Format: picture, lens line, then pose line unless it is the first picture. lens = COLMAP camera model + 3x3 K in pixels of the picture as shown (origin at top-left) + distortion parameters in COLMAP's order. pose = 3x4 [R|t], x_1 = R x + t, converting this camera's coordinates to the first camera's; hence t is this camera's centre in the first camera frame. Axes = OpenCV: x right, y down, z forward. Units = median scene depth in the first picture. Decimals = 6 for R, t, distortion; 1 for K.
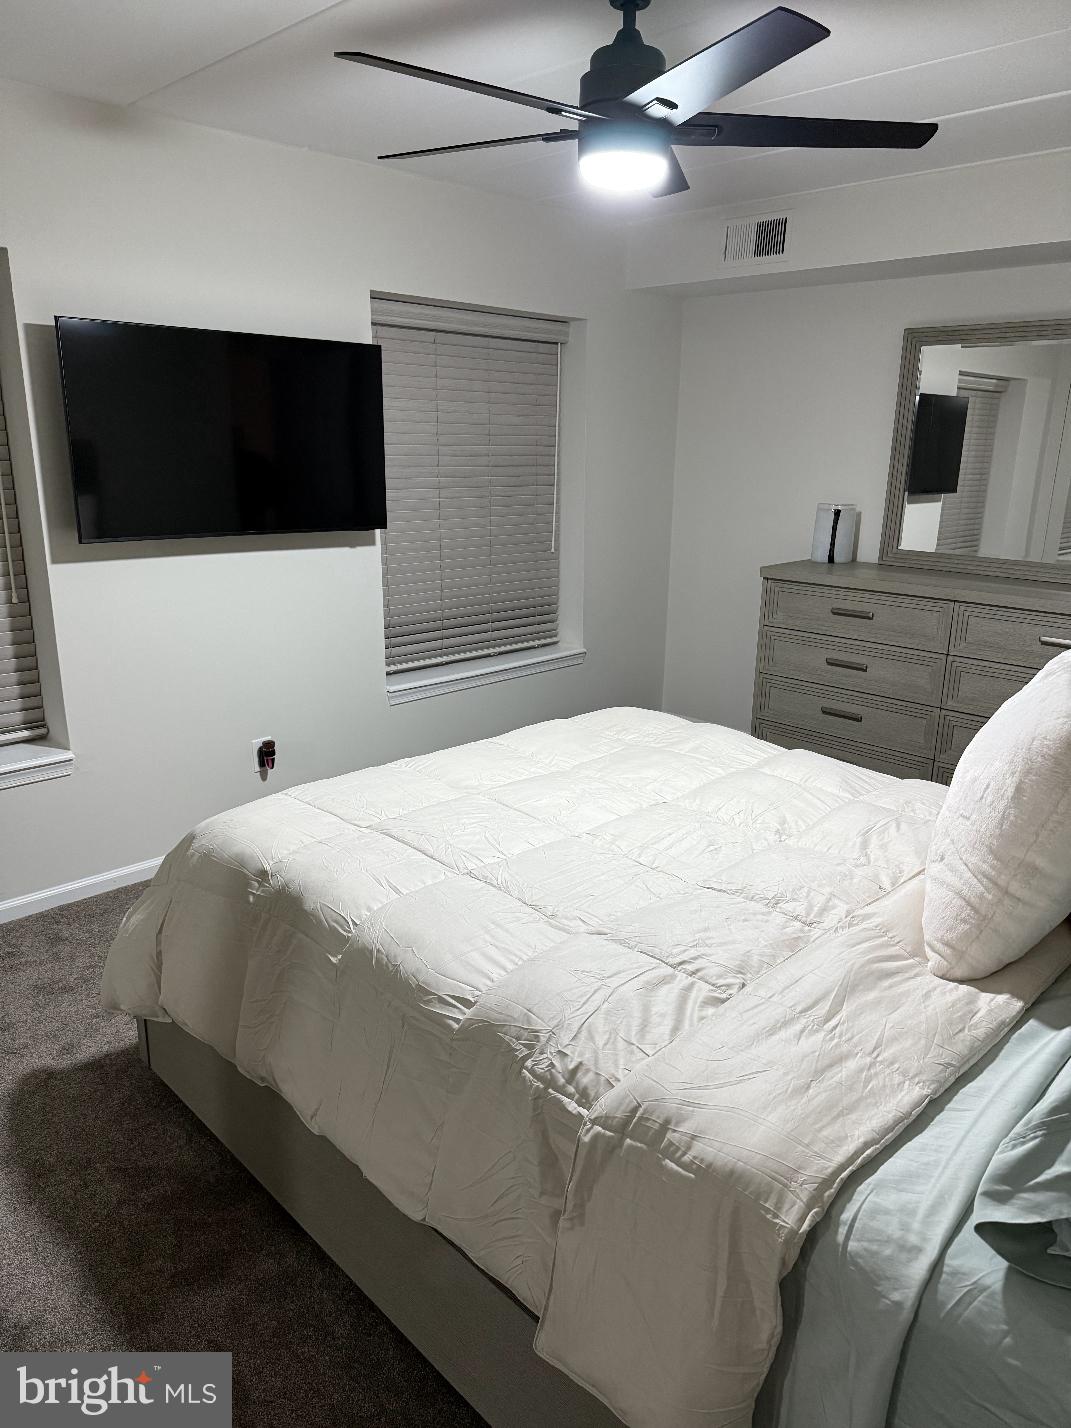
lens RADIAL K [[1093.1, 0, 535.5], [0, 1093.1, 714.0], [0, 0, 1]] dist [0.187895, 0.000884]
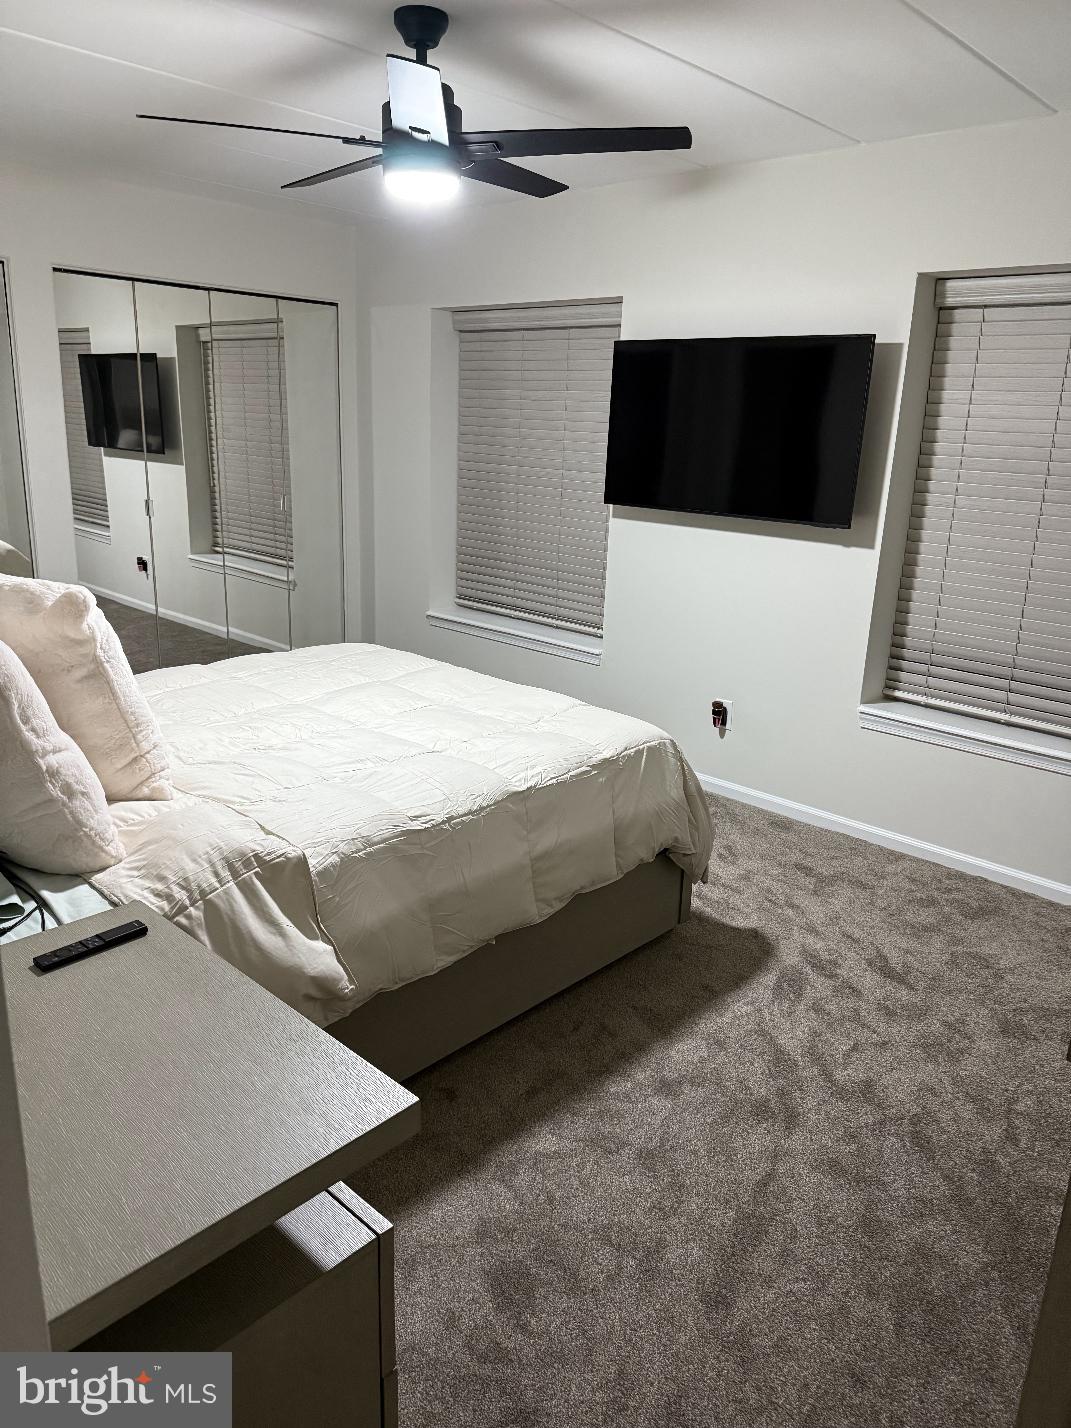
lens RADIAL K [[1014.3, 0, 535.5], [0, 1014.3, 714.0], [0, 0, 1]] dist [0.154818, -0.312784]
pose [[0.026585, 0.279454, -0.959791, 0.740927], [-0.281316, 0.923419, 0.261072, -0.180356], [0.959247, 0.263064, 0.103164, 0.714859]]
